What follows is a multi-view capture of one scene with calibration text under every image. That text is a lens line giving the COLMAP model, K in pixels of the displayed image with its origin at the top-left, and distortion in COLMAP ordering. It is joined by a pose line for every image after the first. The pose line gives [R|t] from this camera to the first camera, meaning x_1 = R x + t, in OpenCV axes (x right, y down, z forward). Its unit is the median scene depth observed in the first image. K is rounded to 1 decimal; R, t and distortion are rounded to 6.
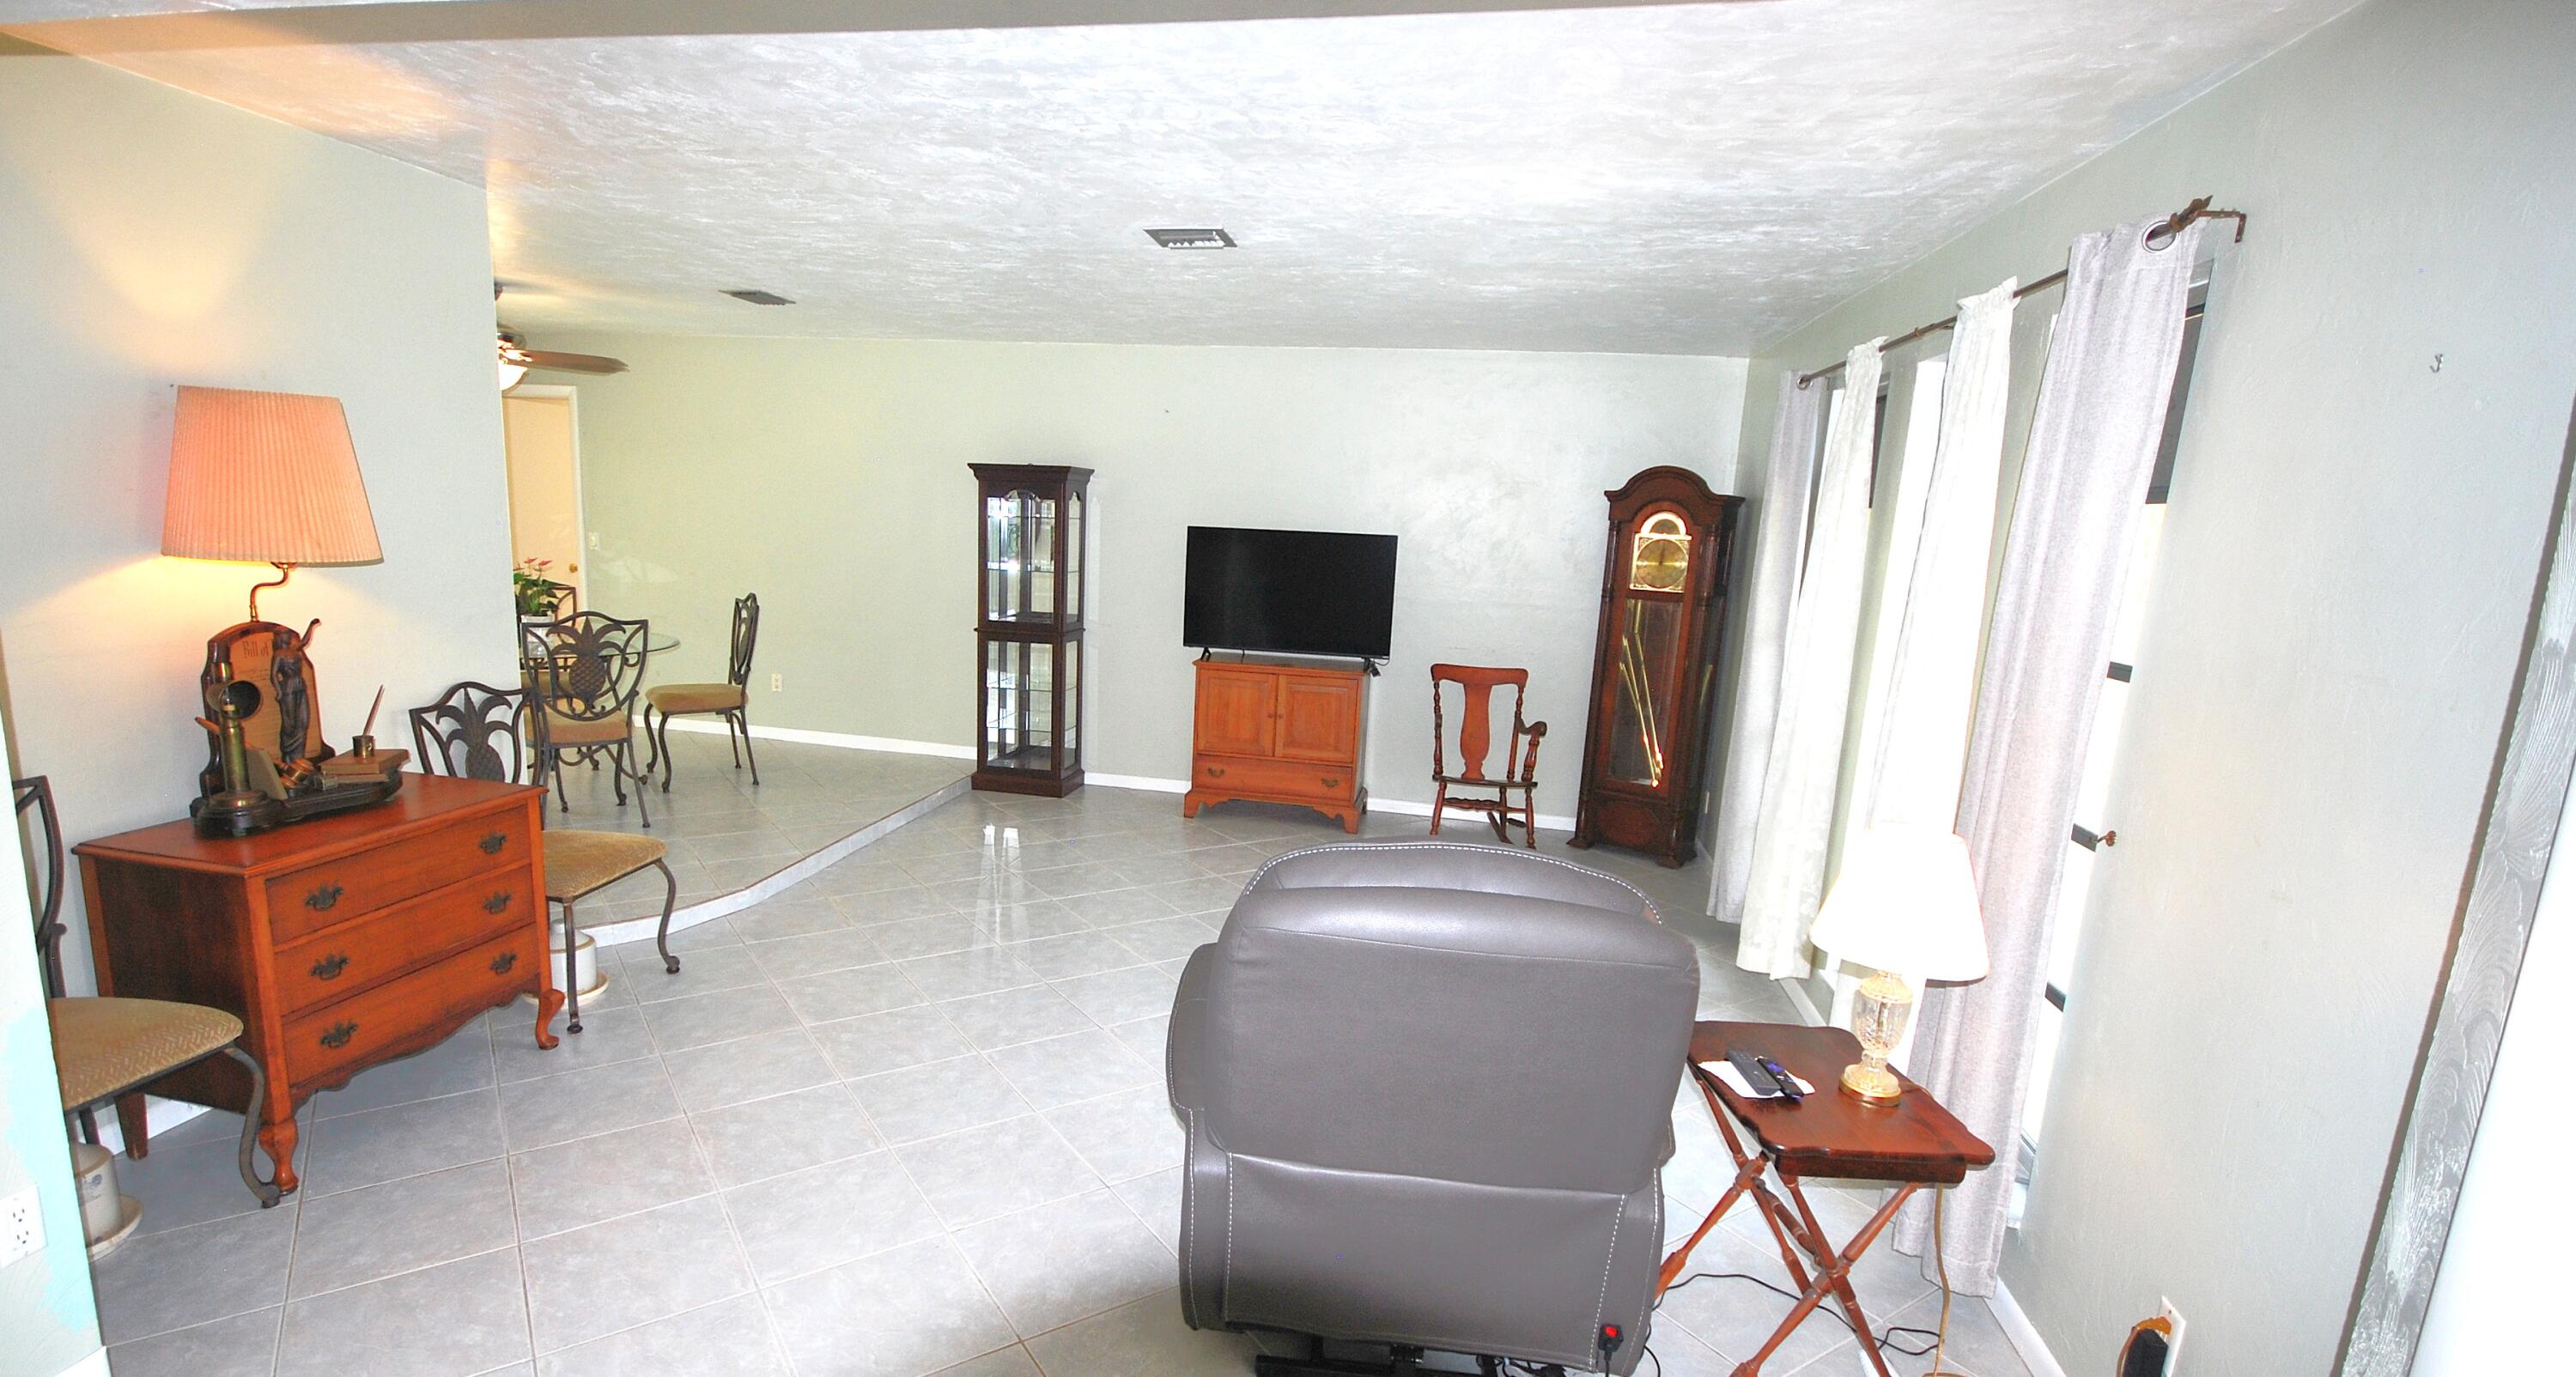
lens RADIAL K [[1172.3, 0, 1181.1], [0, 1172.3, 738.4], [0, 0, 1]] dist [0.003725, 0.001479]
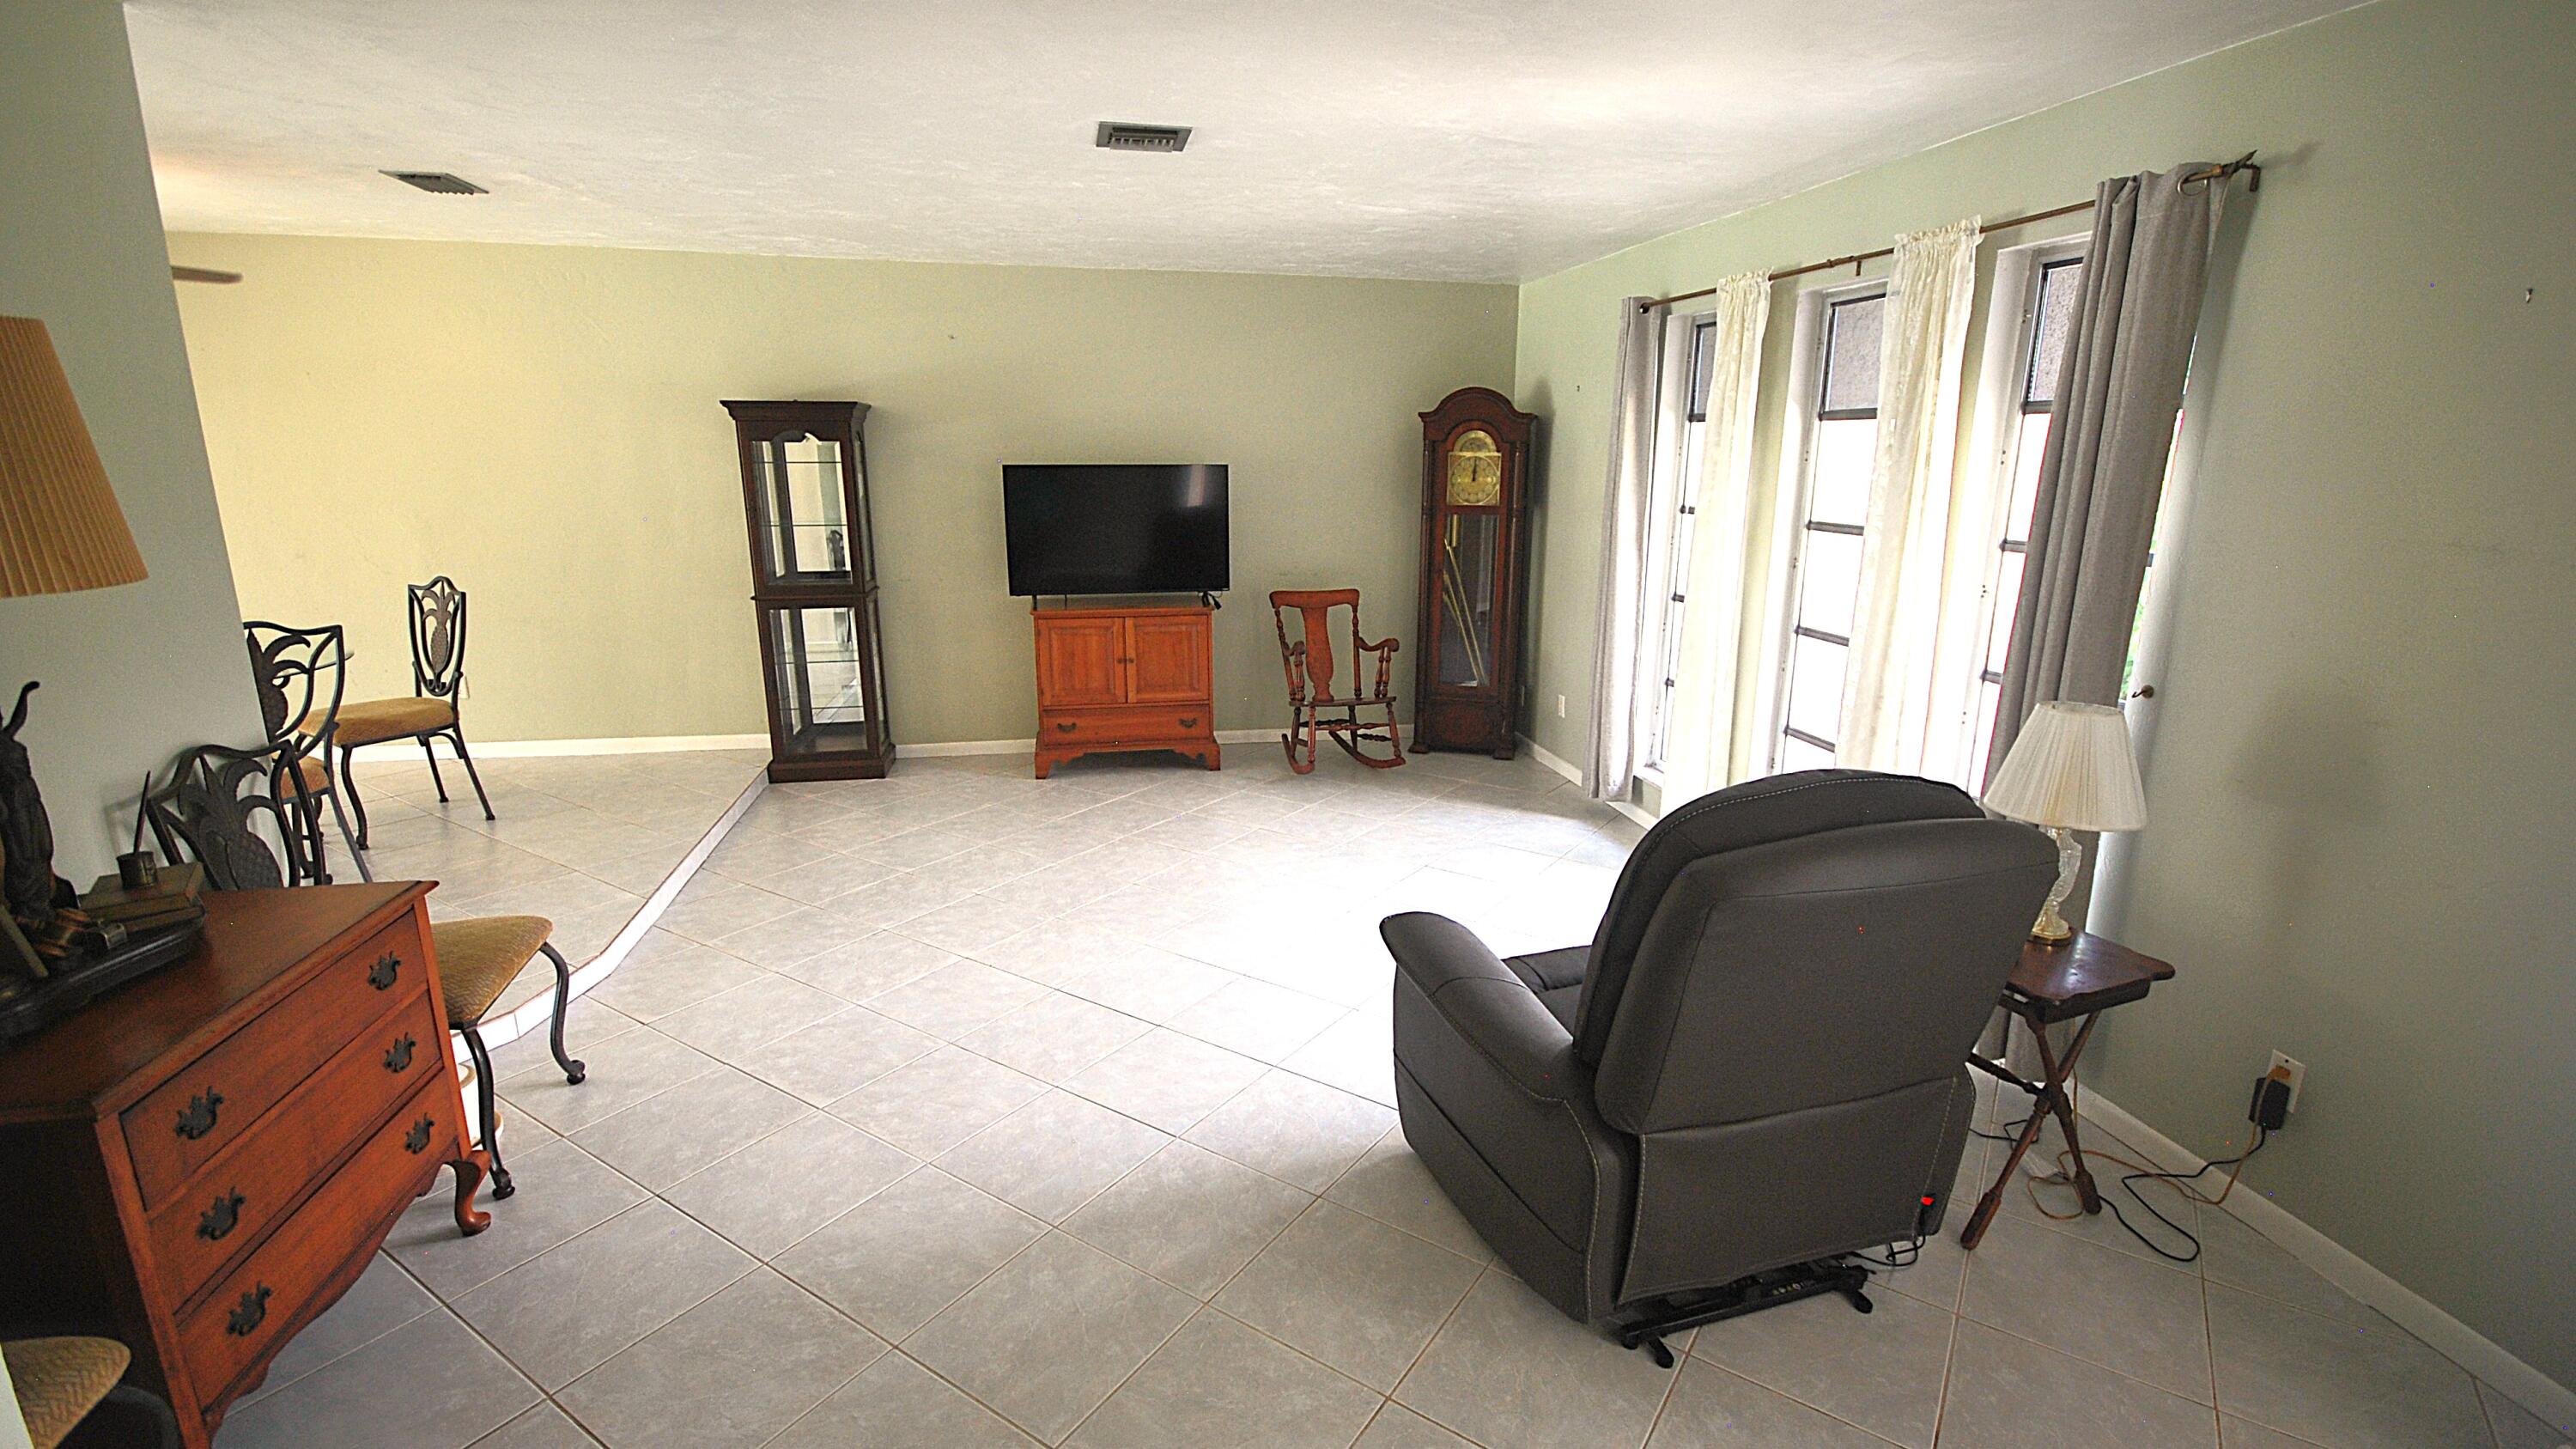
lens RADIAL K [[1154.2, 0, 1279.9], [0, 1154.2, 731.1], [0, 0, 1]] dist [0.005532, -0.002315]
pose [[0.915592, -0.132657, 0.379596, -0.173269], [0.109883, 0.990626, 0.081155, -0.025318], [-0.386803, -0.032594, 0.921586, 0.085221]]
